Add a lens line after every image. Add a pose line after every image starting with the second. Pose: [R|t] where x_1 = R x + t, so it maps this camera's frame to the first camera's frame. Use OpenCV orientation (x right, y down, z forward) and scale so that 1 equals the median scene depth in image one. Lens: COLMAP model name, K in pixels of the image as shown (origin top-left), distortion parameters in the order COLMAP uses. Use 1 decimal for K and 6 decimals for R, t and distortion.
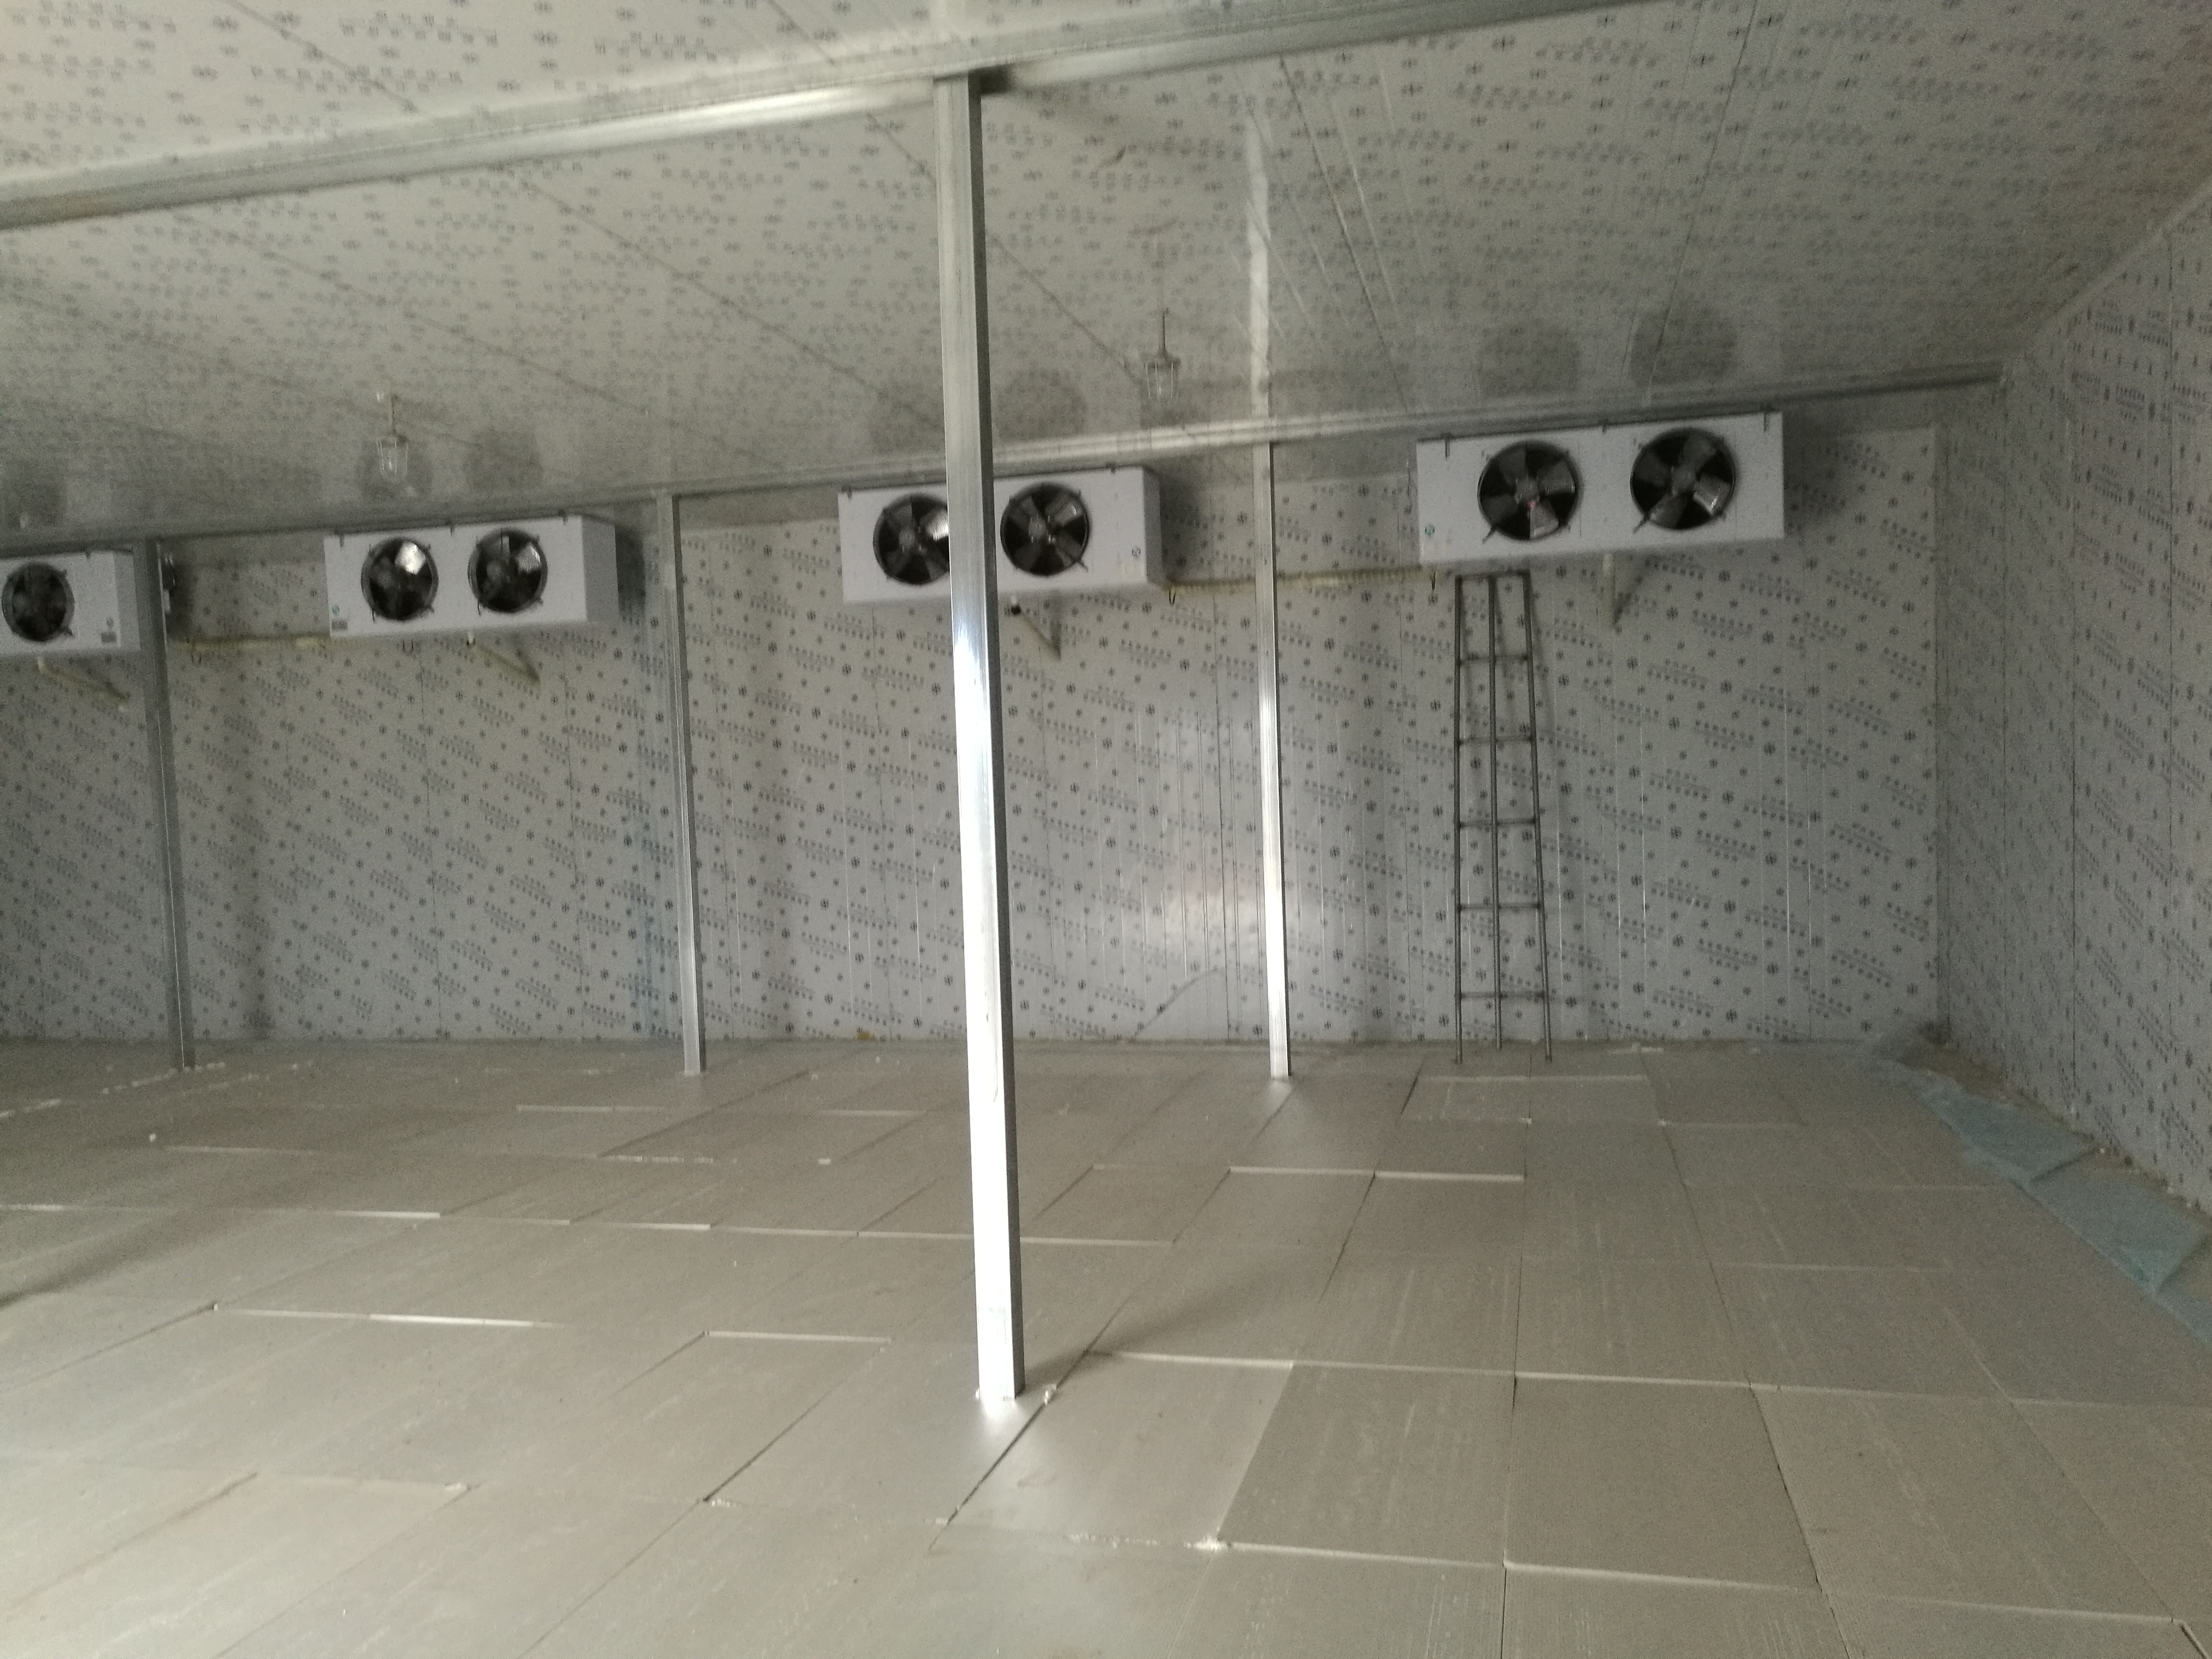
lens RADIAL K [[1738.1, 0, 1133.4], [0, 1738.1, 860.6], [0, 0, 1]] dist [0.007487, 0.040448]
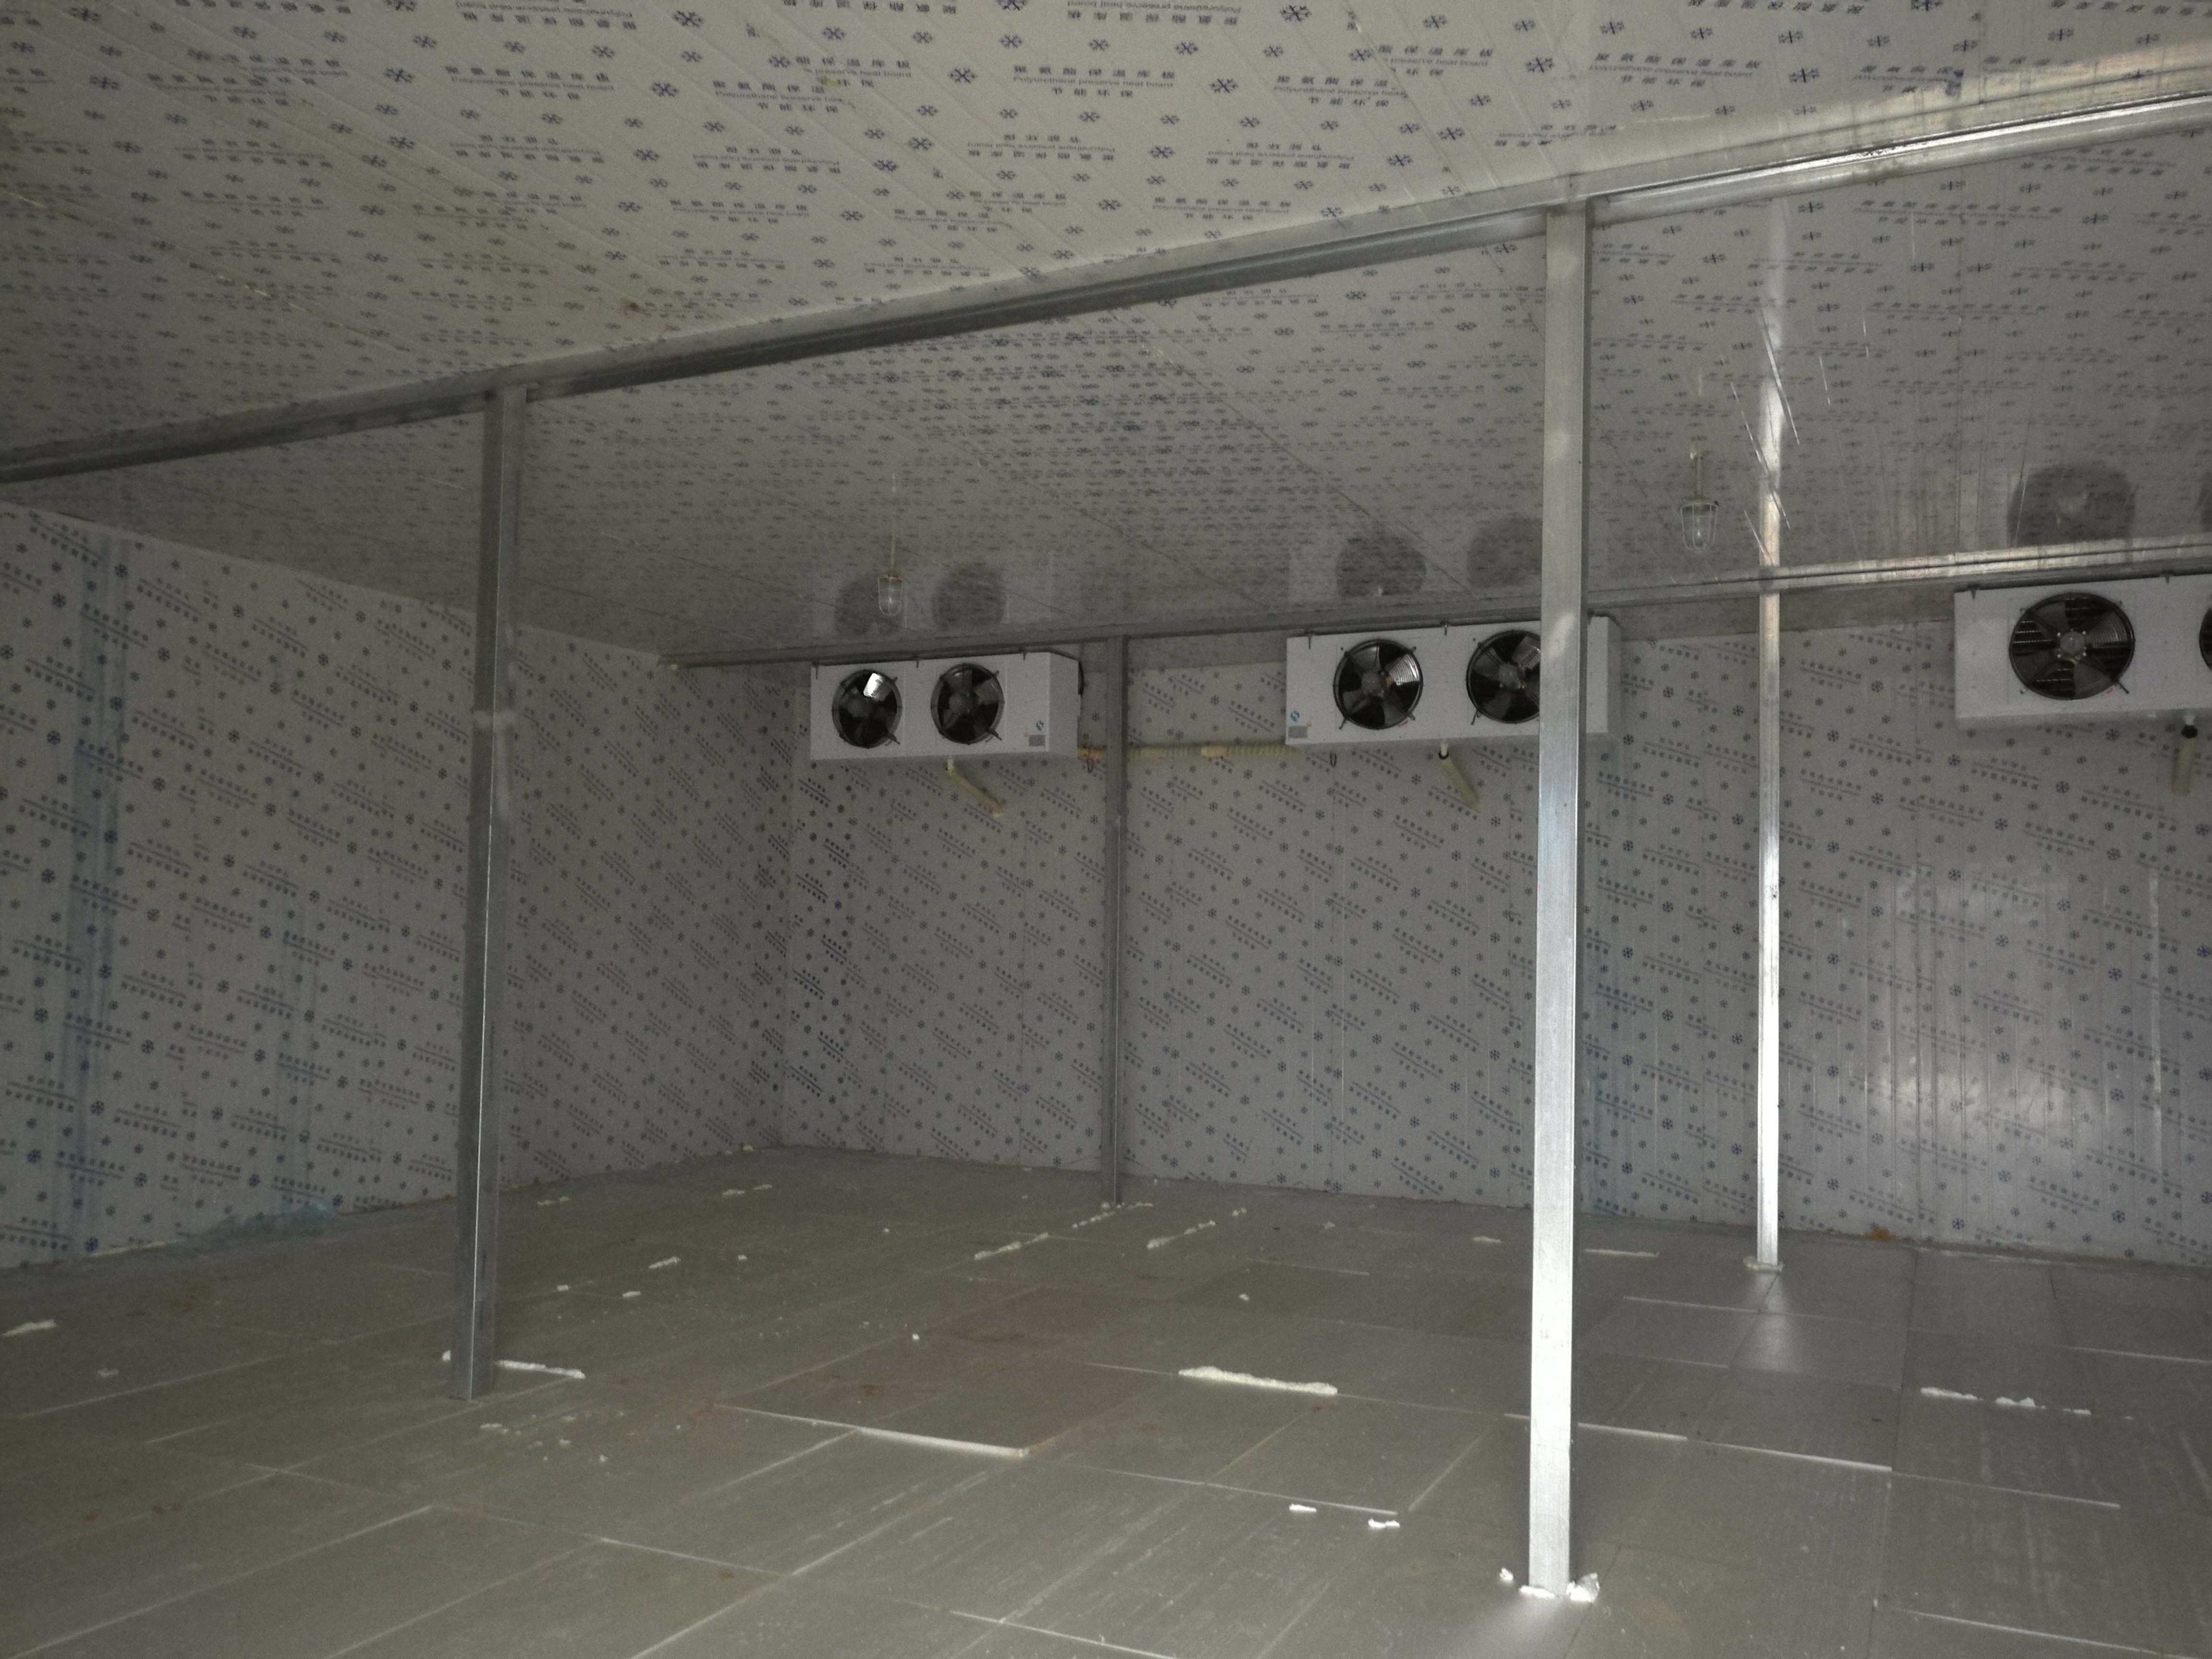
lens RADIAL K [[1738.1, 0, 1118.7], [0, 1738.1, 841.3], [0, 0, 1]] dist [0.007487, 0.040448]
pose [[0.978545, 0.041436, -0.201823, -0.340835], [-0.060501, 0.994172, -0.089226, 0.009793], [0.196950, 0.099522, 0.975349, 0.086120]]
